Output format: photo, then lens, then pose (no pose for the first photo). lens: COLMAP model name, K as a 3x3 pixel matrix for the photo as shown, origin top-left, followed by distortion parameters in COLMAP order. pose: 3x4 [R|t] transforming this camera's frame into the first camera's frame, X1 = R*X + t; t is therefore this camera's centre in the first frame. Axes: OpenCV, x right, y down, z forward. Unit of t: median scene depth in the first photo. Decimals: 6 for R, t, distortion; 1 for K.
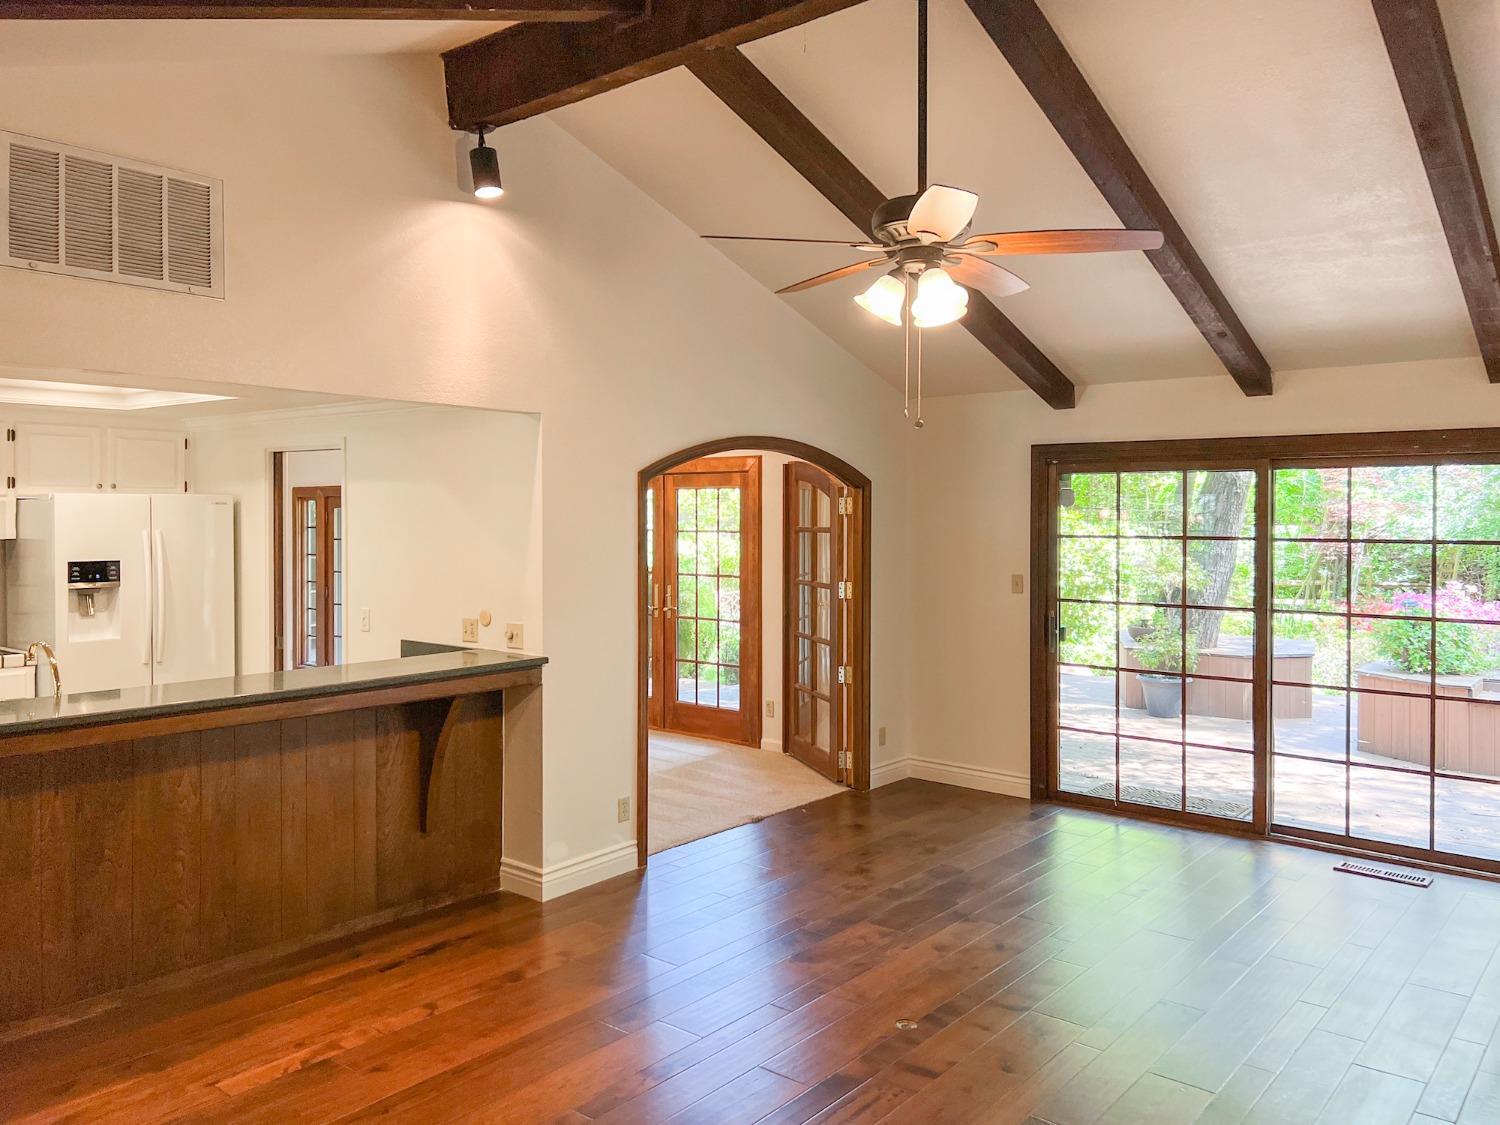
lens RADIAL K [[1131.9, 0, 748.3], [0, 1131.9, 586.3], [0, 0, 1]] dist [0.002521, -0.000168]
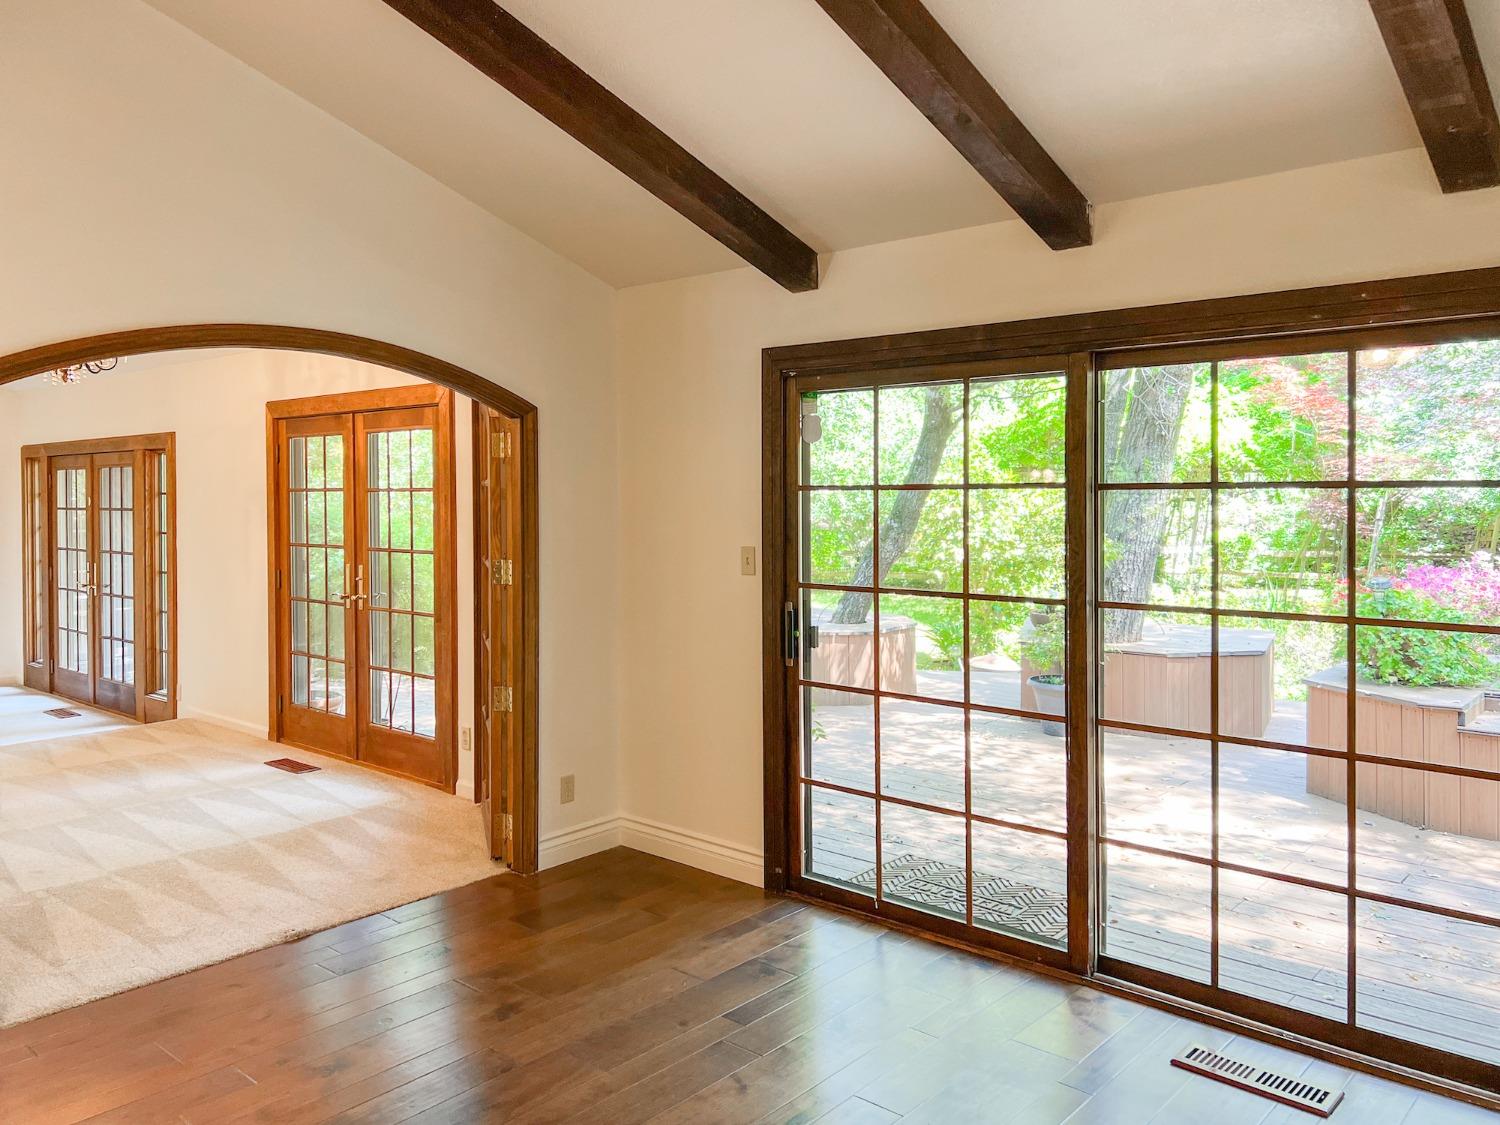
lens RADIAL K [[1151.4, 0, 750.0], [0, 1151.4, 562.5], [0, 0, 1]] dist [0.079973, -0.103182]
pose [[0.999780, -0.006663, -0.019901, 0.254801], [0.006689, 0.999977, 0.001241, -0.001948], [0.019892, -0.001374, 0.999801, 0.329595]]
